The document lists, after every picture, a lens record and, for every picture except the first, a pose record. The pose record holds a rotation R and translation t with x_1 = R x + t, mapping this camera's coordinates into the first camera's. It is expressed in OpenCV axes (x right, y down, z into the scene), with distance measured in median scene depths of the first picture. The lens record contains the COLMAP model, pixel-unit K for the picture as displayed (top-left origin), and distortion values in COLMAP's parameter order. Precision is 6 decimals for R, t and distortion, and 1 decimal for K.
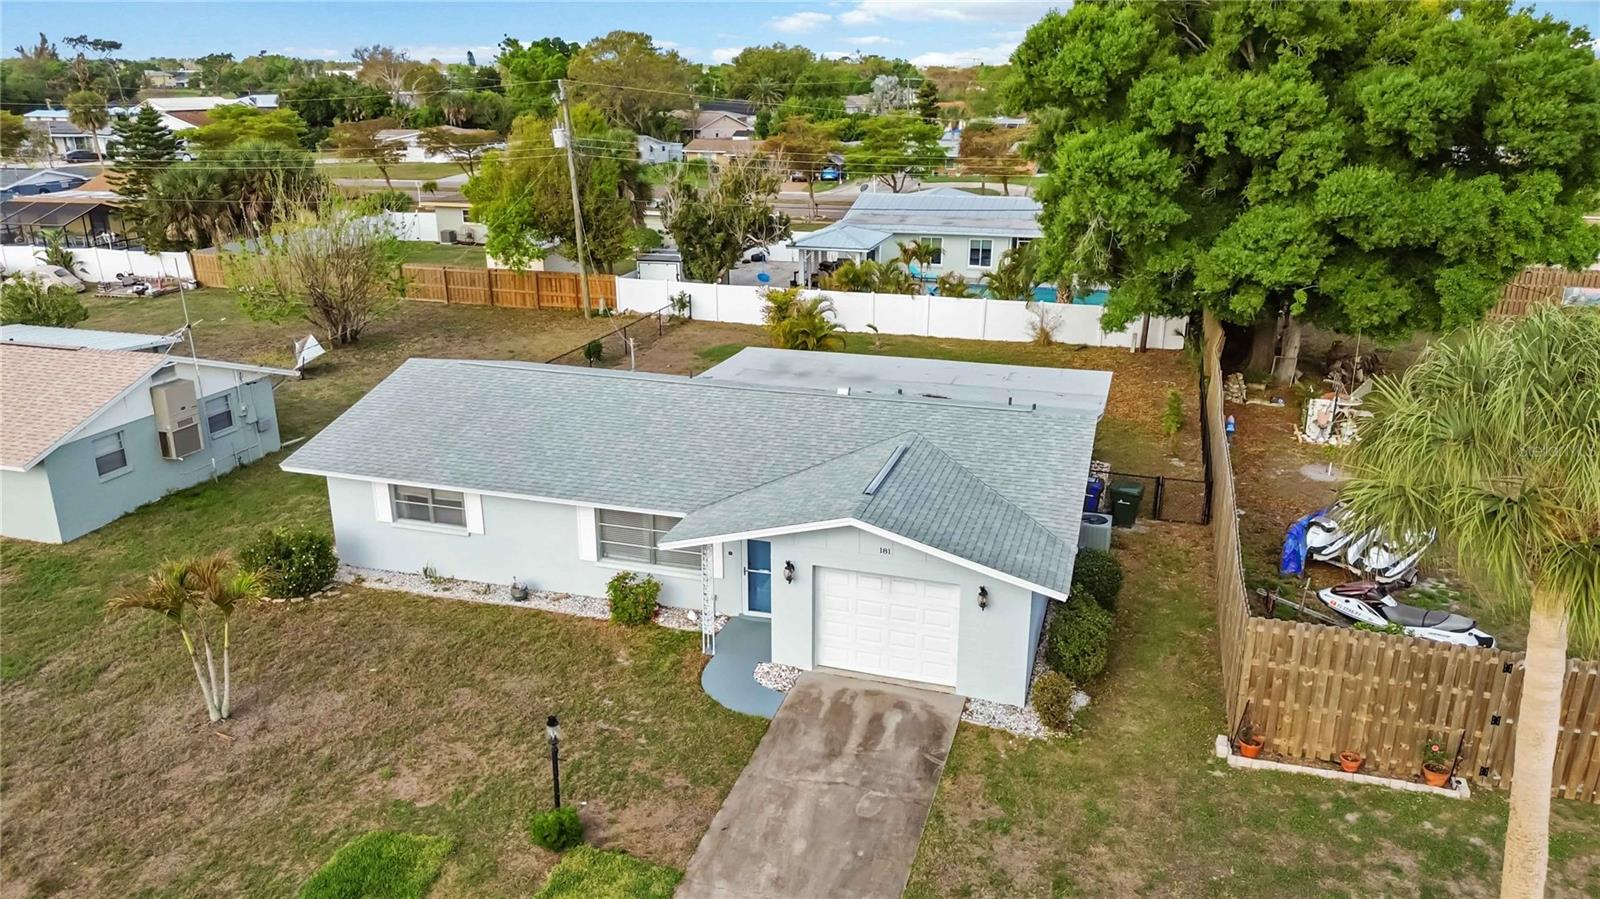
lens RADIAL K [[1134.8, 0, 797.2], [0, 1134.8, 456.8], [0, 0, 1]] dist [0.062071, -0.054119]
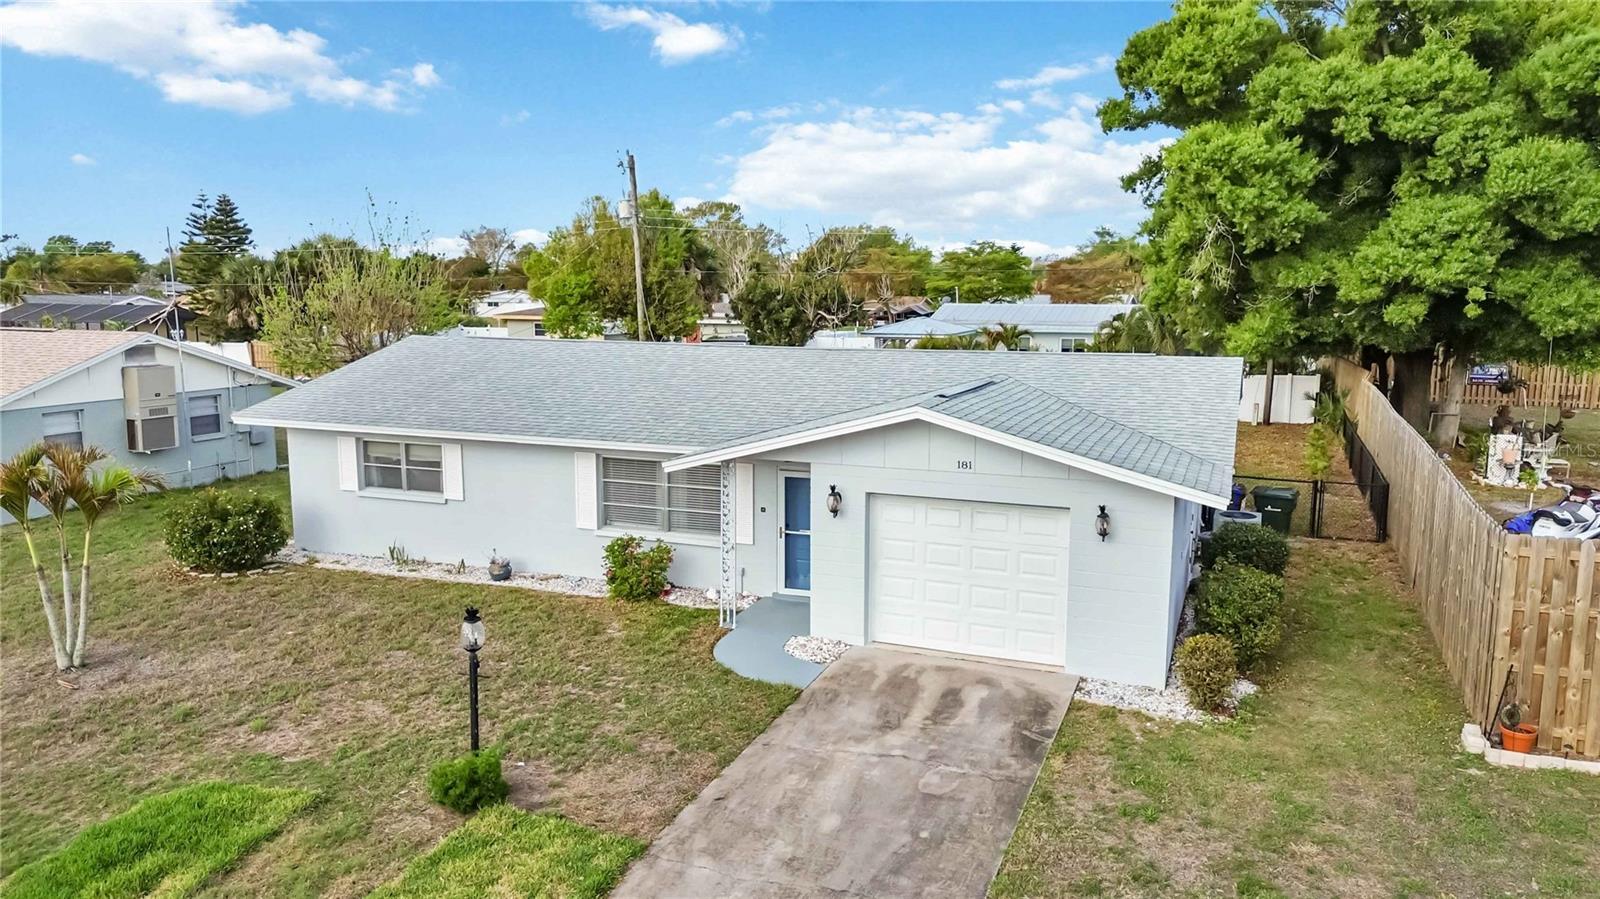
lens RADIAL K [[1134.8, 0, 797.1], [0, 1134.8, 455.5], [0, 0, 1]] dist [0.062071, -0.054119]
pose [[0.997100, 0.014674, -0.074679, 0.019317], [-0.027339, 0.984803, -0.171507, 0.164521], [0.071028, 0.173051, 0.982348, 0.215344]]
